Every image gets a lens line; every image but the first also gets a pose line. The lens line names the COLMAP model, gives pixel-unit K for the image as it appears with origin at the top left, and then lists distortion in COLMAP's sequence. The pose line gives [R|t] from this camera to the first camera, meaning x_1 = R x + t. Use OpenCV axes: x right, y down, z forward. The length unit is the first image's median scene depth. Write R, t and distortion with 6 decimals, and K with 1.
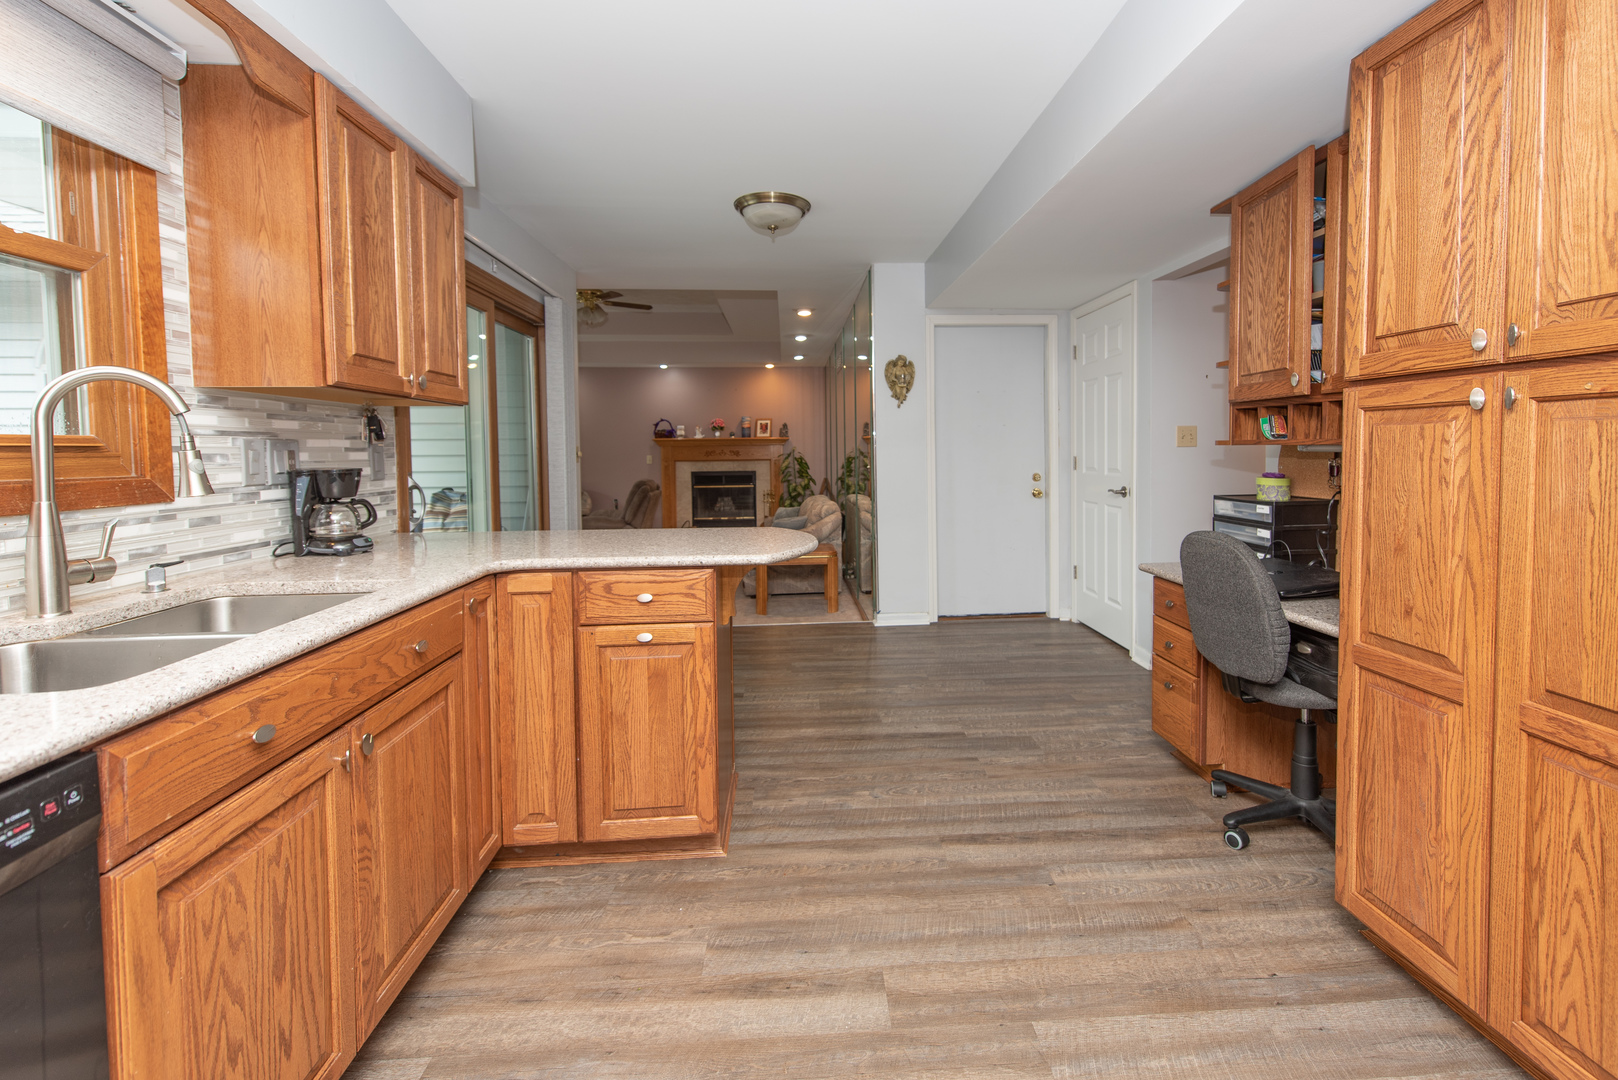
lens RADIAL K [[680.4, 0, 826.6], [0, 680.4, 473.9], [0, 0, 1]] dist [0.006109, -0.003276]
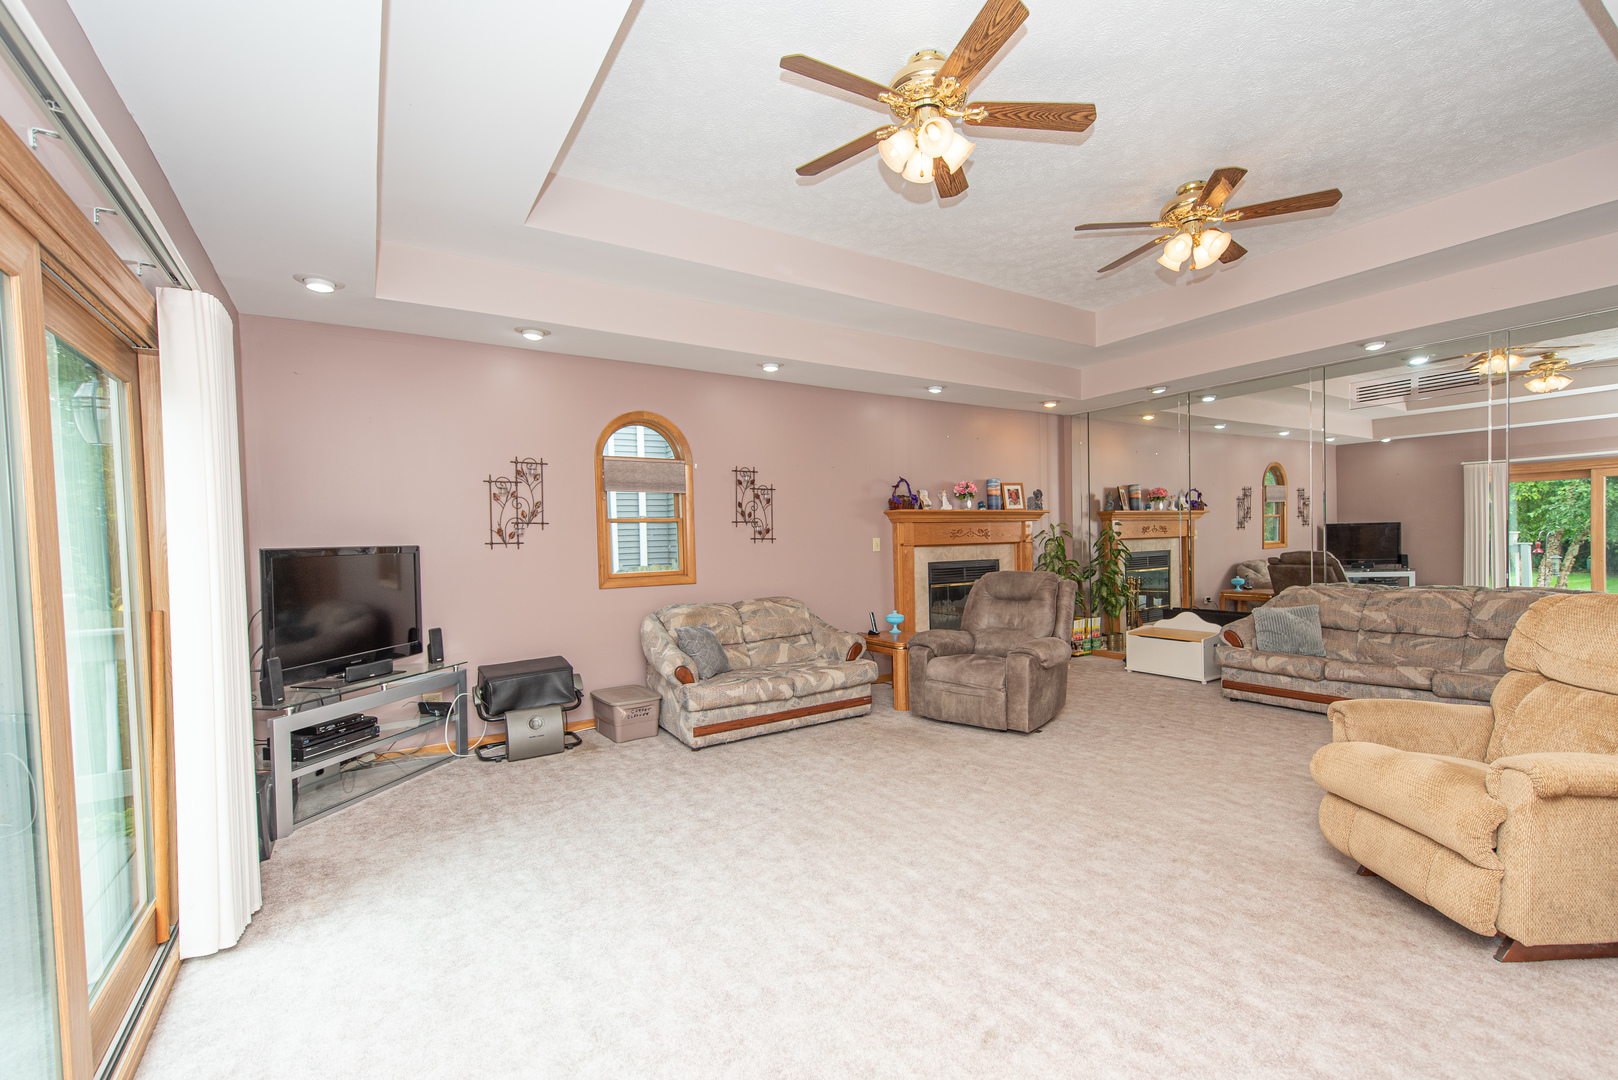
lens RADIAL K [[726.0, 0, 810.6], [0, 726.0, 565.9], [0, 0, 1]] dist [0.003049, -0.002475]
pose [[0.857465, -0.025412, 0.513915, -3.247936], [0.030613, 0.999530, -0.001654, -0.011585], [-0.513631, 0.017151, 0.857840, 2.381800]]
